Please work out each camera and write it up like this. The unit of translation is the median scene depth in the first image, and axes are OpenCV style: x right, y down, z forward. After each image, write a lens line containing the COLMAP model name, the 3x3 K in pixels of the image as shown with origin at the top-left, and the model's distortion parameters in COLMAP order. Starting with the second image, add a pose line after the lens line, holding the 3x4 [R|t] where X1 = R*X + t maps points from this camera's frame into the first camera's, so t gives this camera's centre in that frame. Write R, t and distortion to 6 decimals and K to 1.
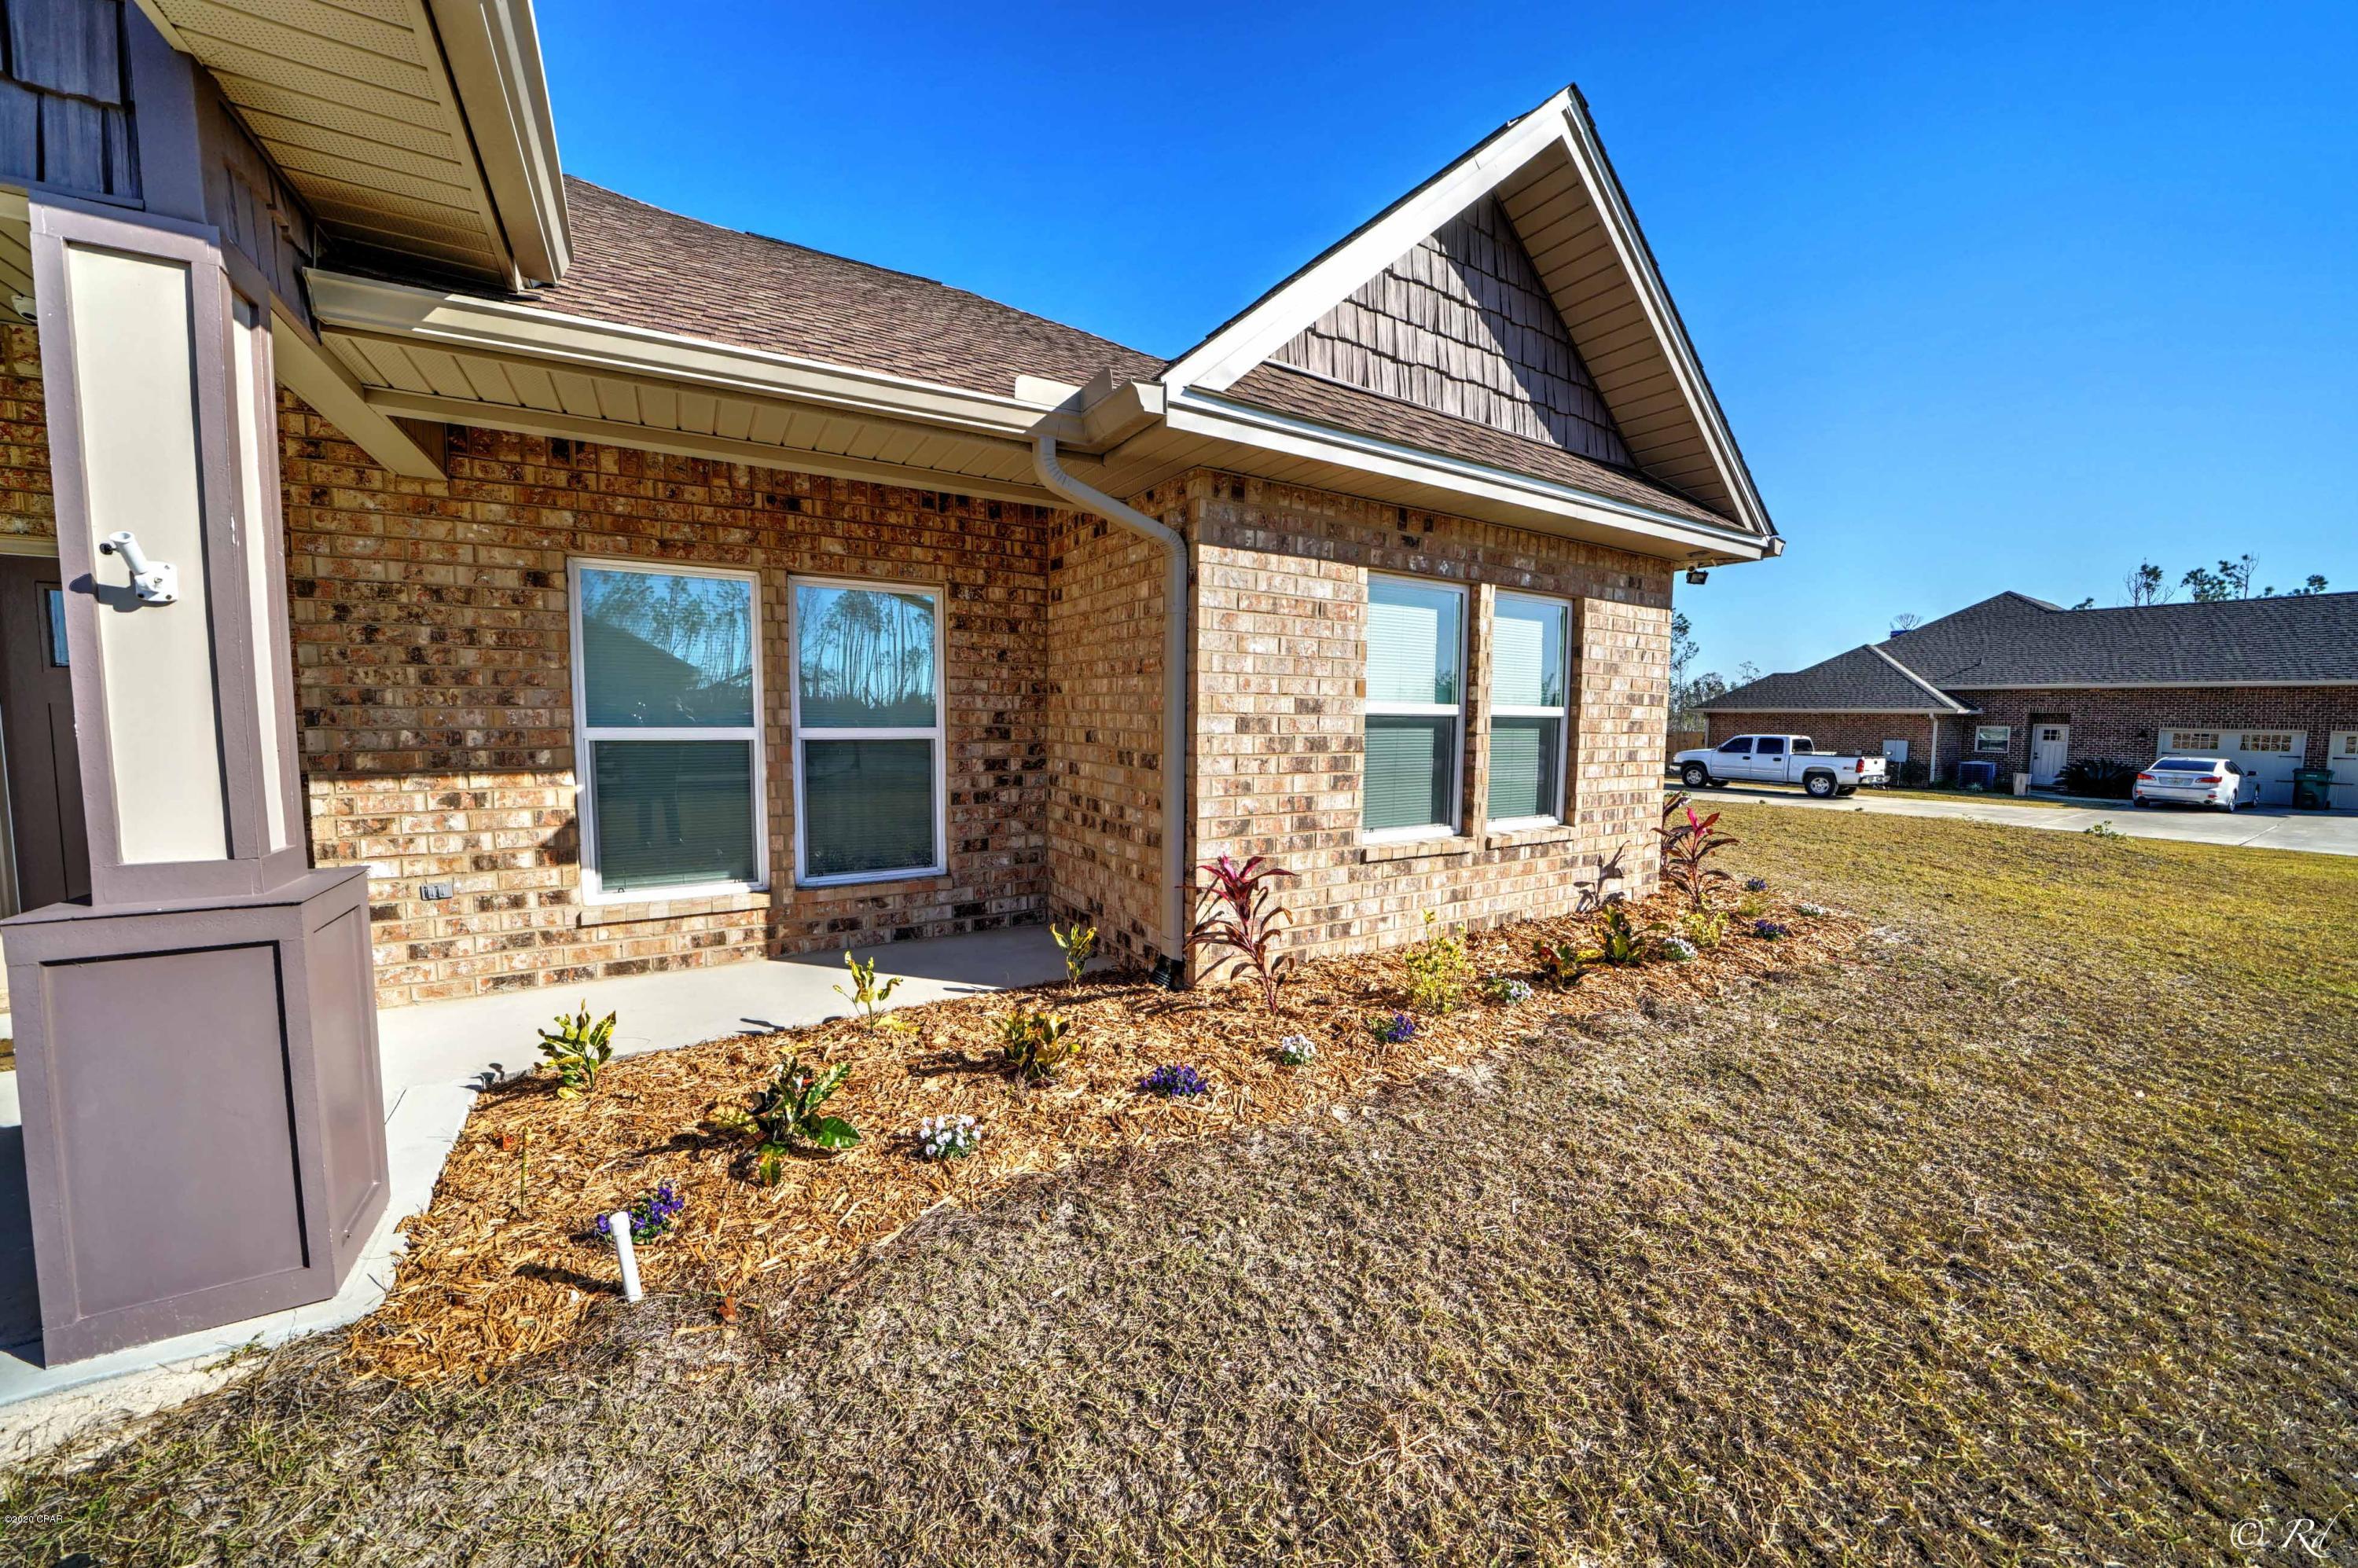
lens RADIAL K [[820.1, 0, 1172.5], [0, 820.1, 784.3], [0, 0, 1]] dist [-0.025847, 0.002633]
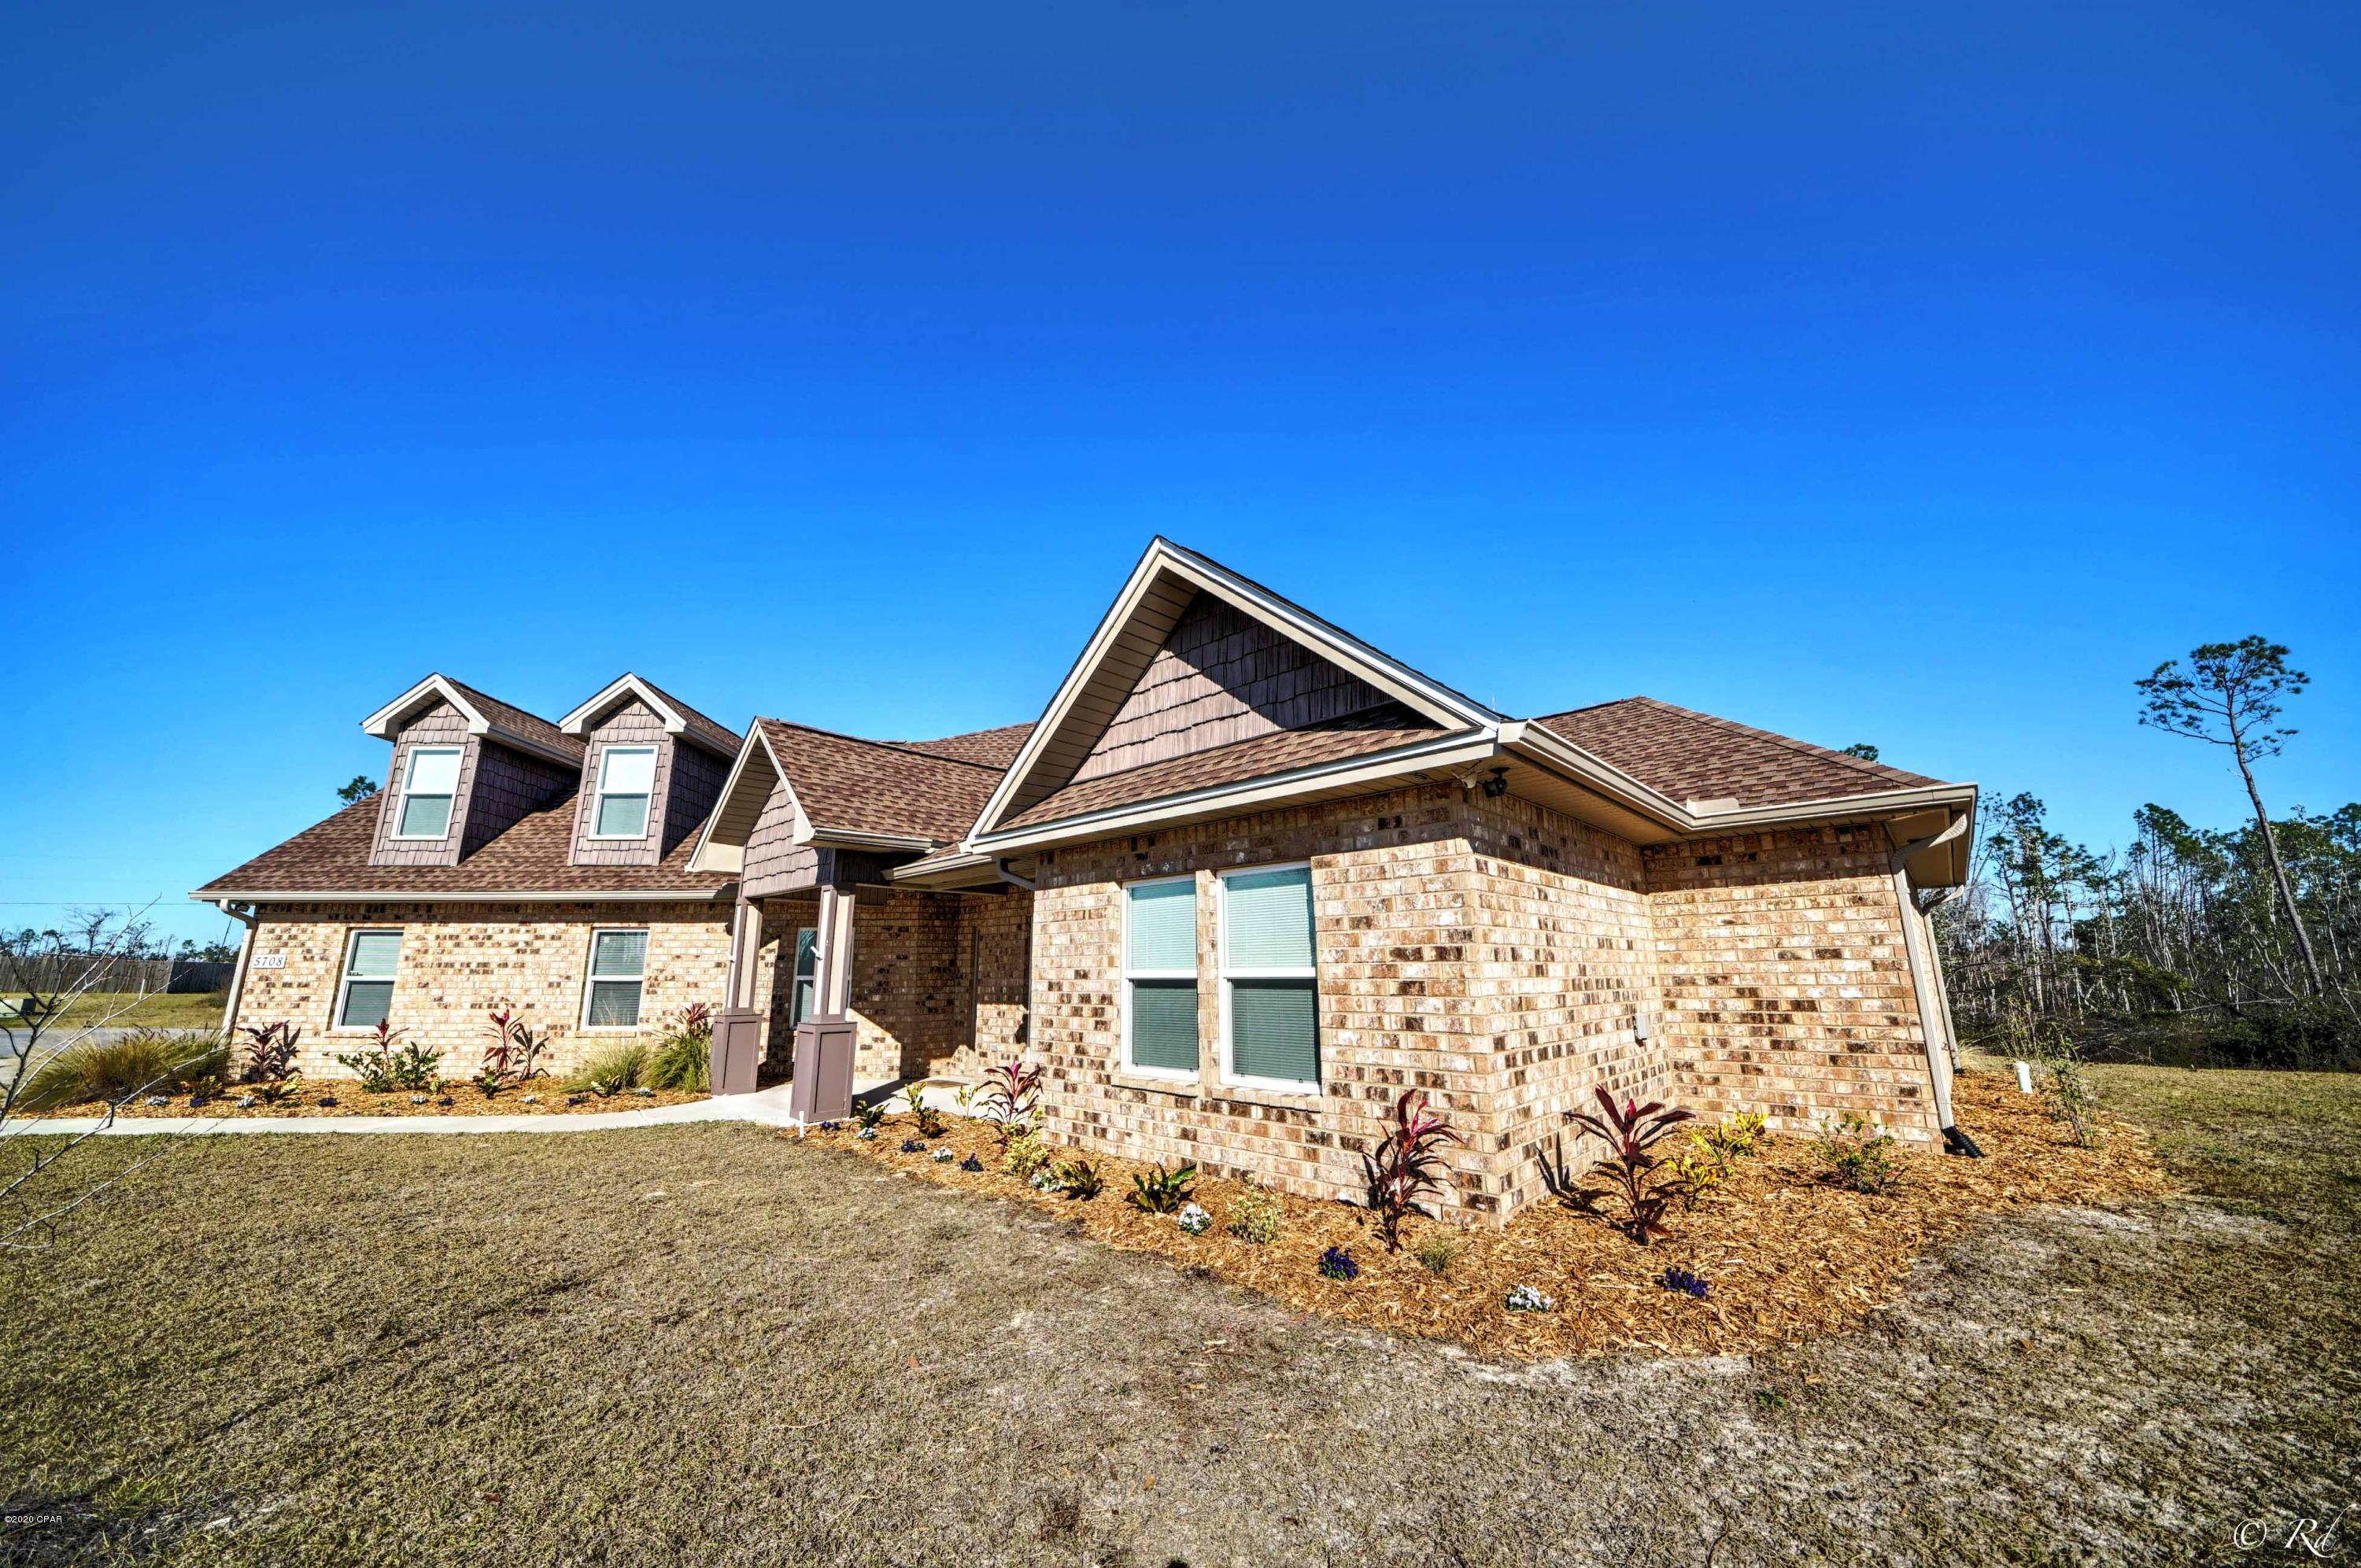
lens RADIAL K [[821.0, 0, 1166.4], [0, 821.0, 778.2], [0, 0, 1]] dist [-0.025847, 0.002633]
pose [[0.262874, -0.235459, -0.935658, 1.729227], [-0.070881, 0.962431, -0.262111, -0.052232], [0.962223, 0.135223, 0.236308, 0.689181]]
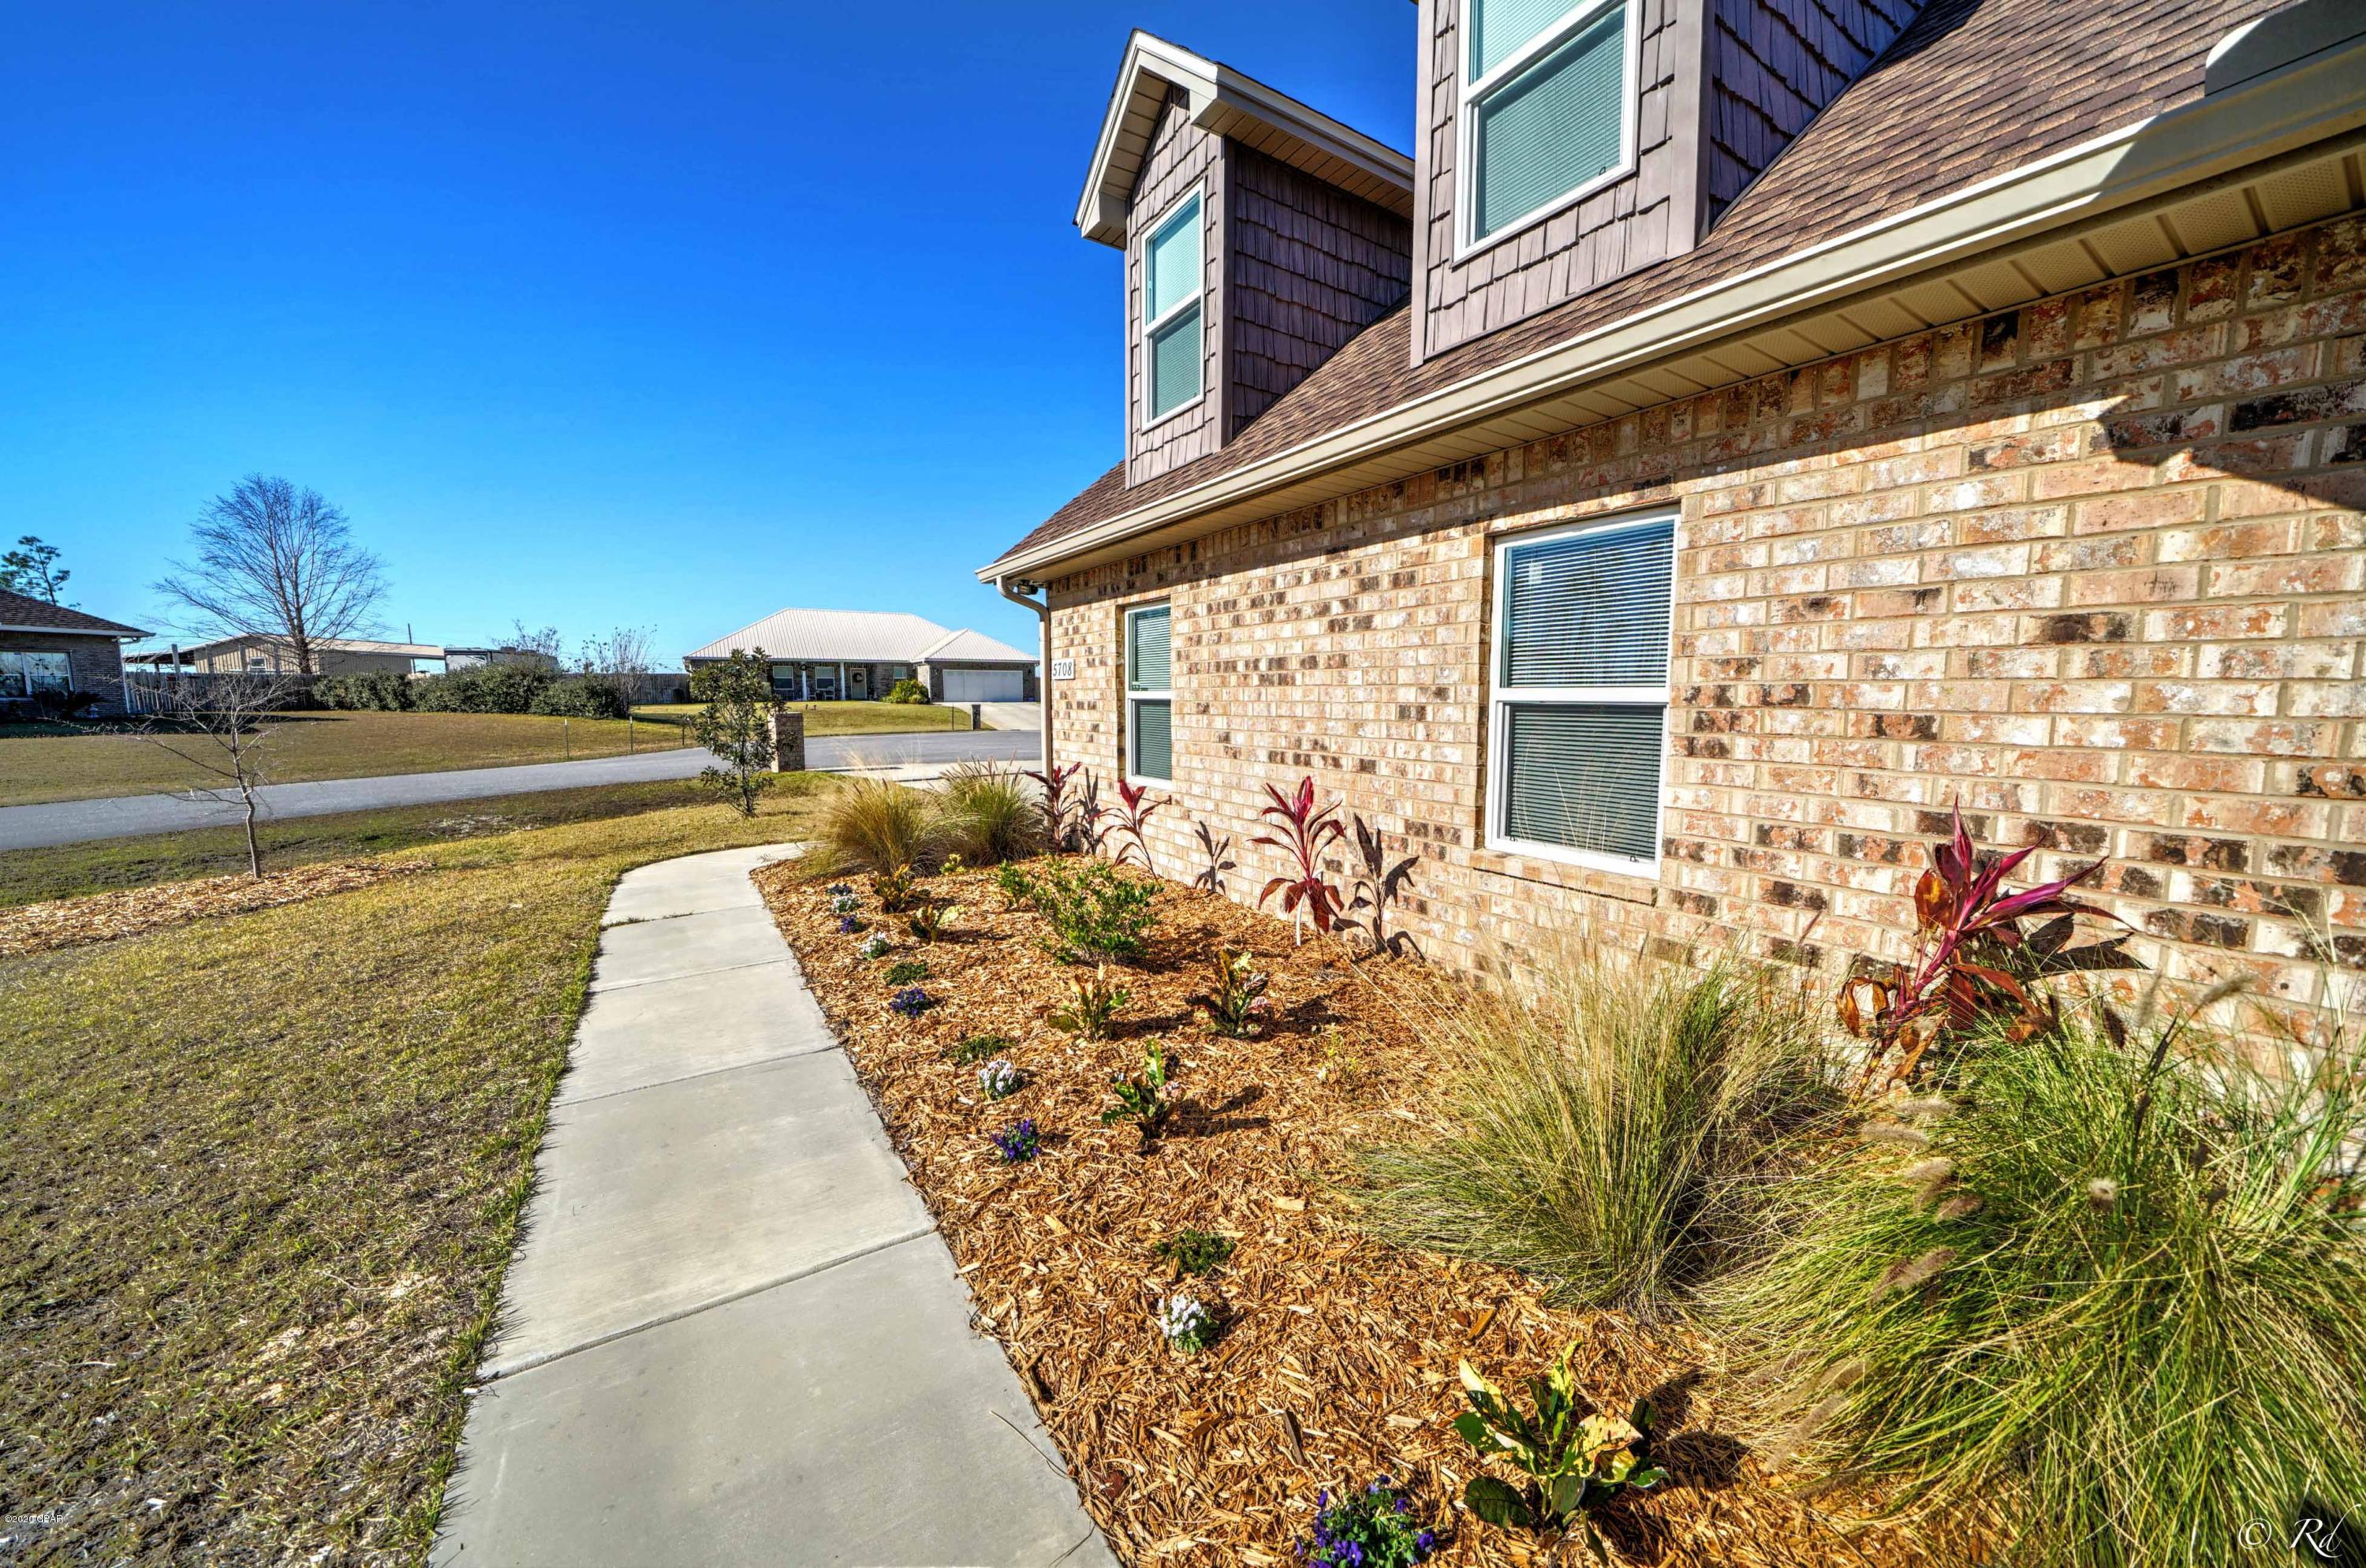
lens RADIAL K [[822.9, 0, 1194.1], [0, 822.9, 788.7], [0, 0, 1]] dist [-0.025847, 0.002633]
pose [[-0.683270, 0.075603, -0.726241, -0.634563], [-0.066697, 0.984005, 0.165186, -0.005440], [0.727113, 0.161305, -0.667298, -0.080834]]
